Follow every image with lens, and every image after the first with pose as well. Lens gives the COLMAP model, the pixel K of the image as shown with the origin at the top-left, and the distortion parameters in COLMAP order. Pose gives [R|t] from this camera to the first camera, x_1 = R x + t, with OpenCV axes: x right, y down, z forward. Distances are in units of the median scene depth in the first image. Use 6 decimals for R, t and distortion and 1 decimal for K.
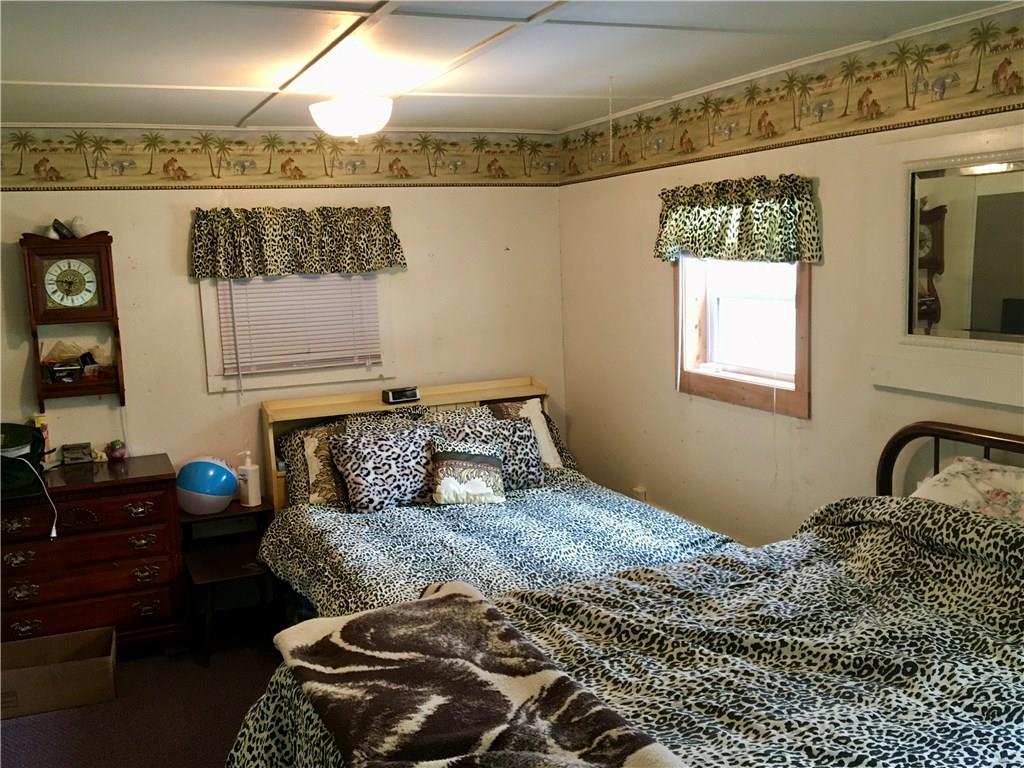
lens RADIAL K [[1016.4, 0, 512.0], [0, 1016.4, 384.0], [0, 0, 1]] dist [-0.011496, -0.010046]
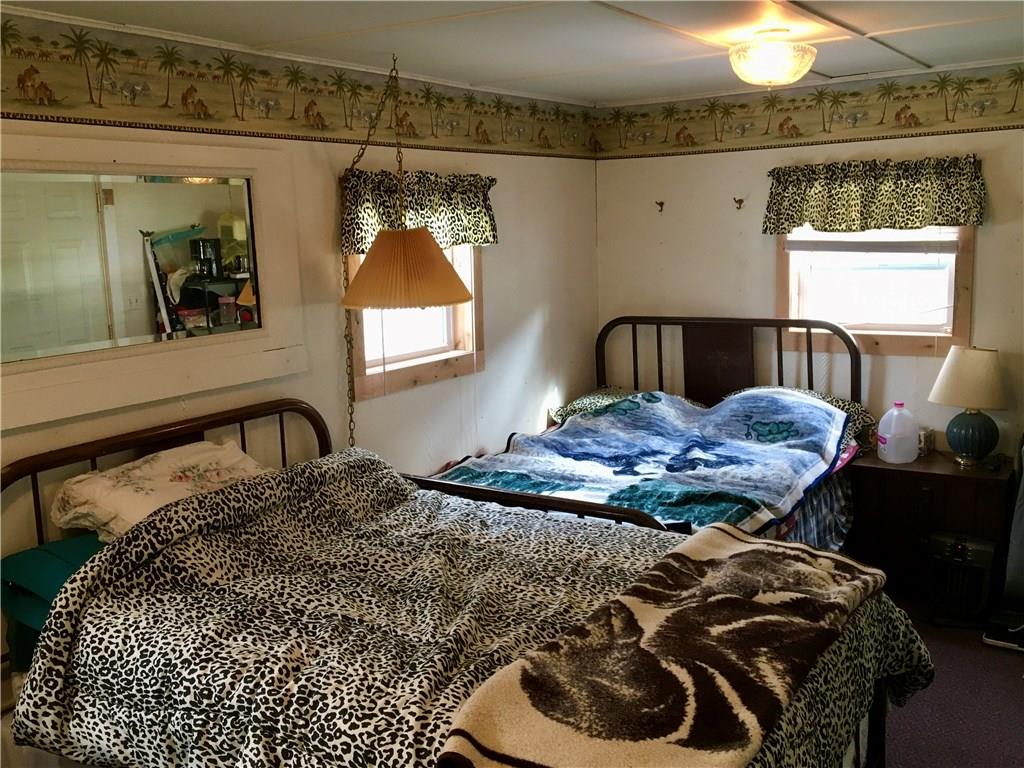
lens RADIAL K [[1016.4, 0, 512.0], [0, 1016.4, 384.0], [0, 0, 1]] dist [-0.011496, -0.010046]
pose [[-0.556250, -0.085501, 0.826605, -0.727149], [0.174450, 0.960515, 0.216745, -0.191548], [-0.812498, 0.264766, -0.519371, 1.467405]]
